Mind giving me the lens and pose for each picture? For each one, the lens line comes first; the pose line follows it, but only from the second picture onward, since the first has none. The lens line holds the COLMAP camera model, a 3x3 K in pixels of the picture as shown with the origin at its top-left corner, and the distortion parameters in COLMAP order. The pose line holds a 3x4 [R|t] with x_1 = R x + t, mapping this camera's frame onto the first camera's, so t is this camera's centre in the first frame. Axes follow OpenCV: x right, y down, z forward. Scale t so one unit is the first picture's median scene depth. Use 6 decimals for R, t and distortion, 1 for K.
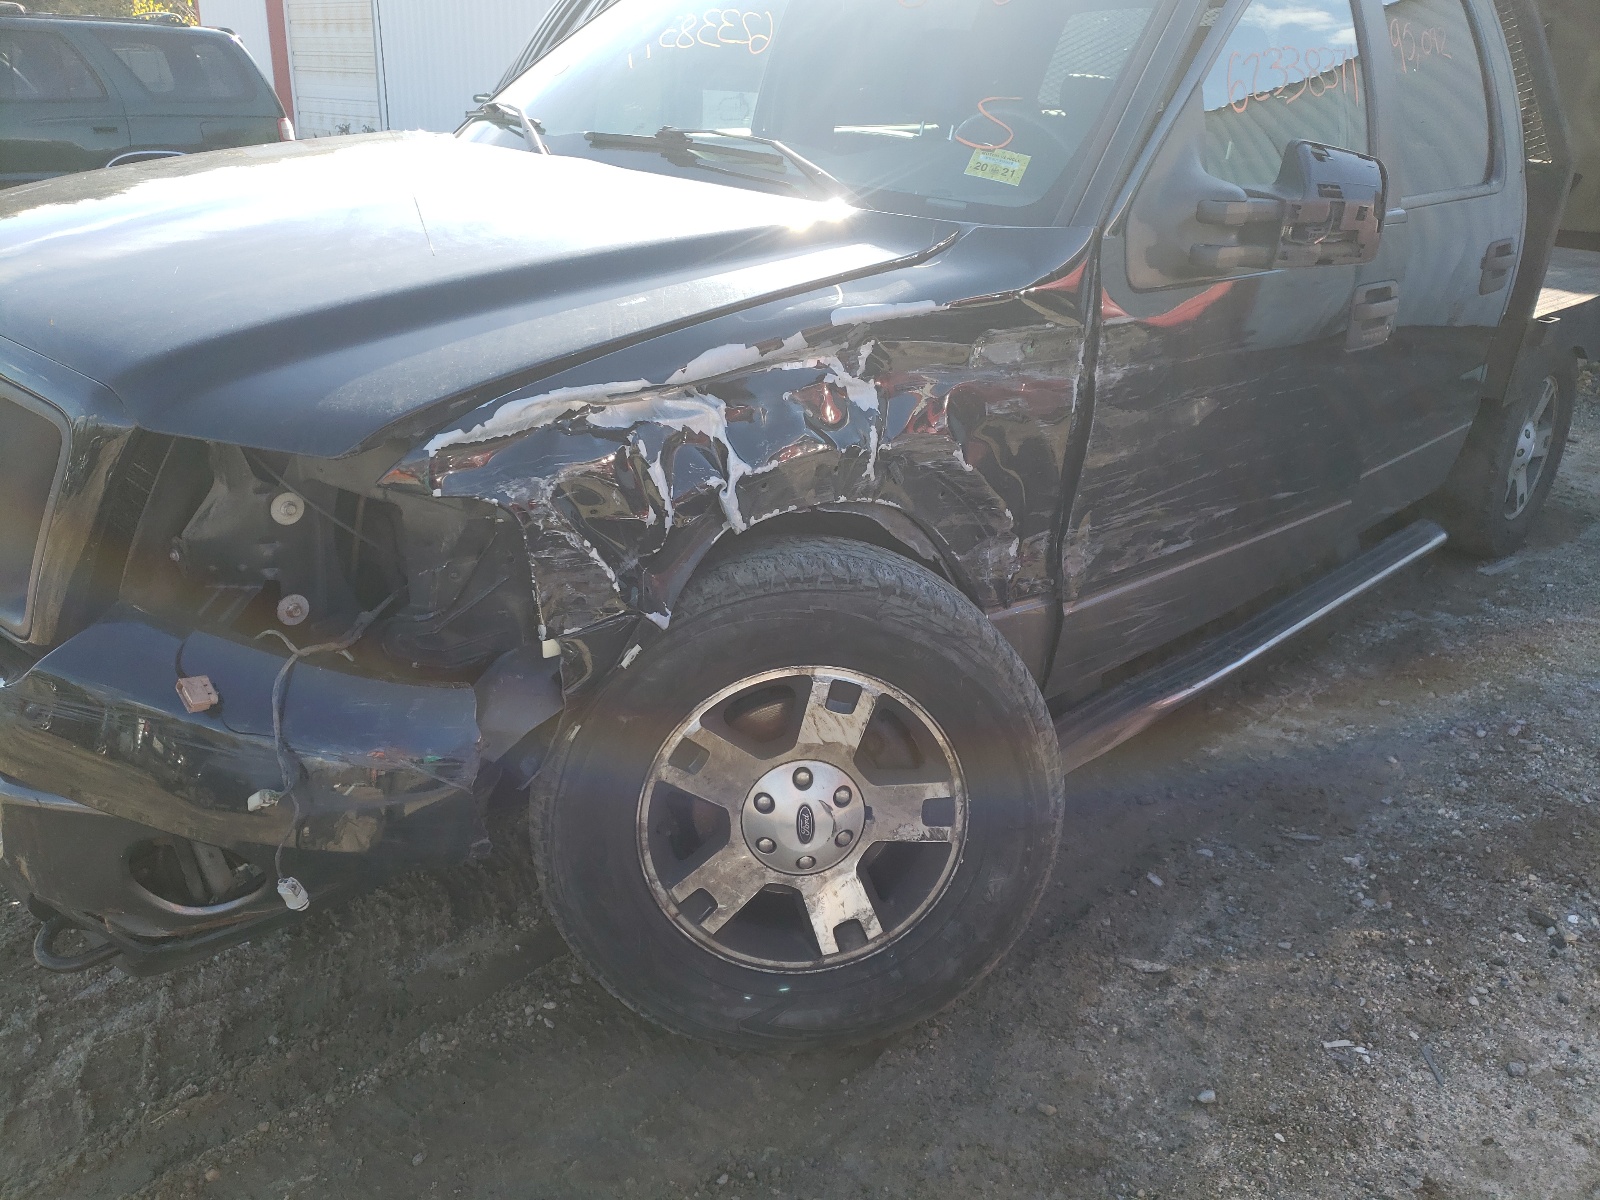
lens RADIAL K [[1241.9, 0, 800.0], [0, 1241.9, 600.0], [0, 0, 1]] dist [0.051124, -0.009210]
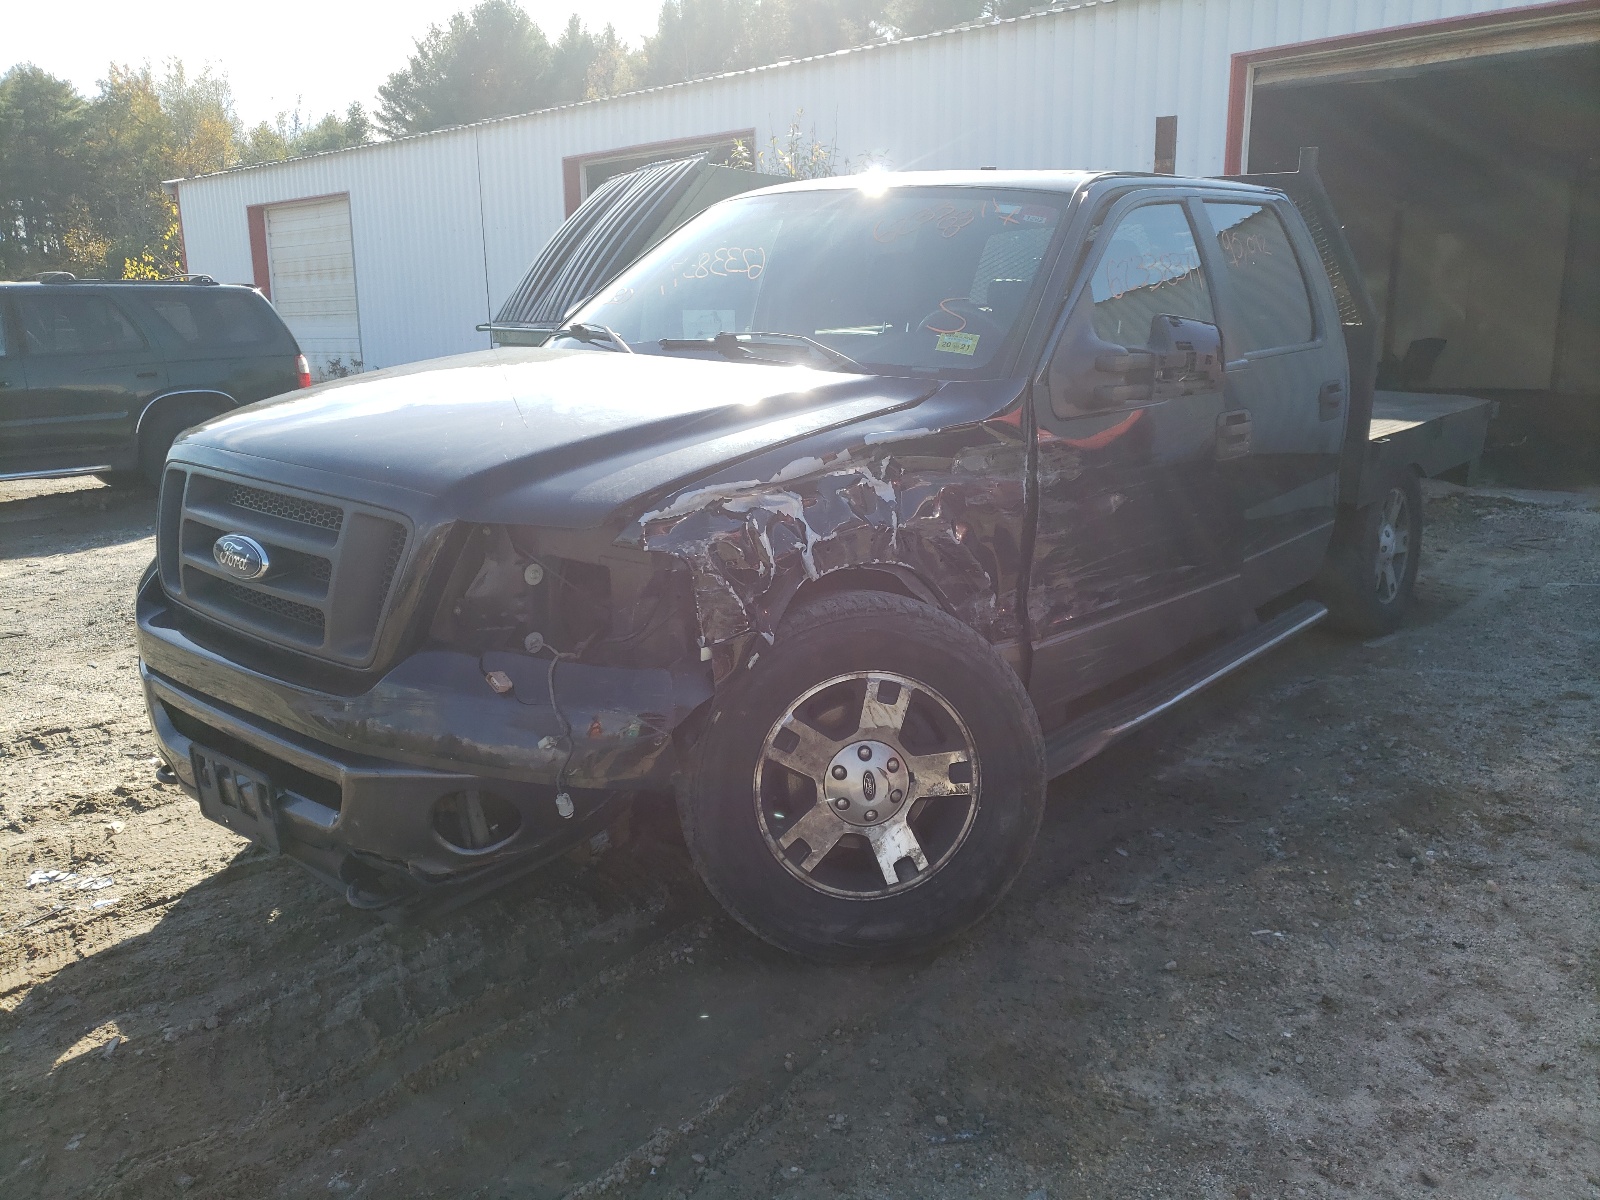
lens RADIAL K [[1214.9, 0, 800.0], [0, 1214.9, 600.0], [0, 0, 1]] dist [0.187959, -0.321721]
pose [[0.997046, -0.066346, 0.038689, -0.109488], [0.071452, 0.986027, -0.150482, 0.165782], [-0.028164, 0.152802, 0.987855, -0.400265]]
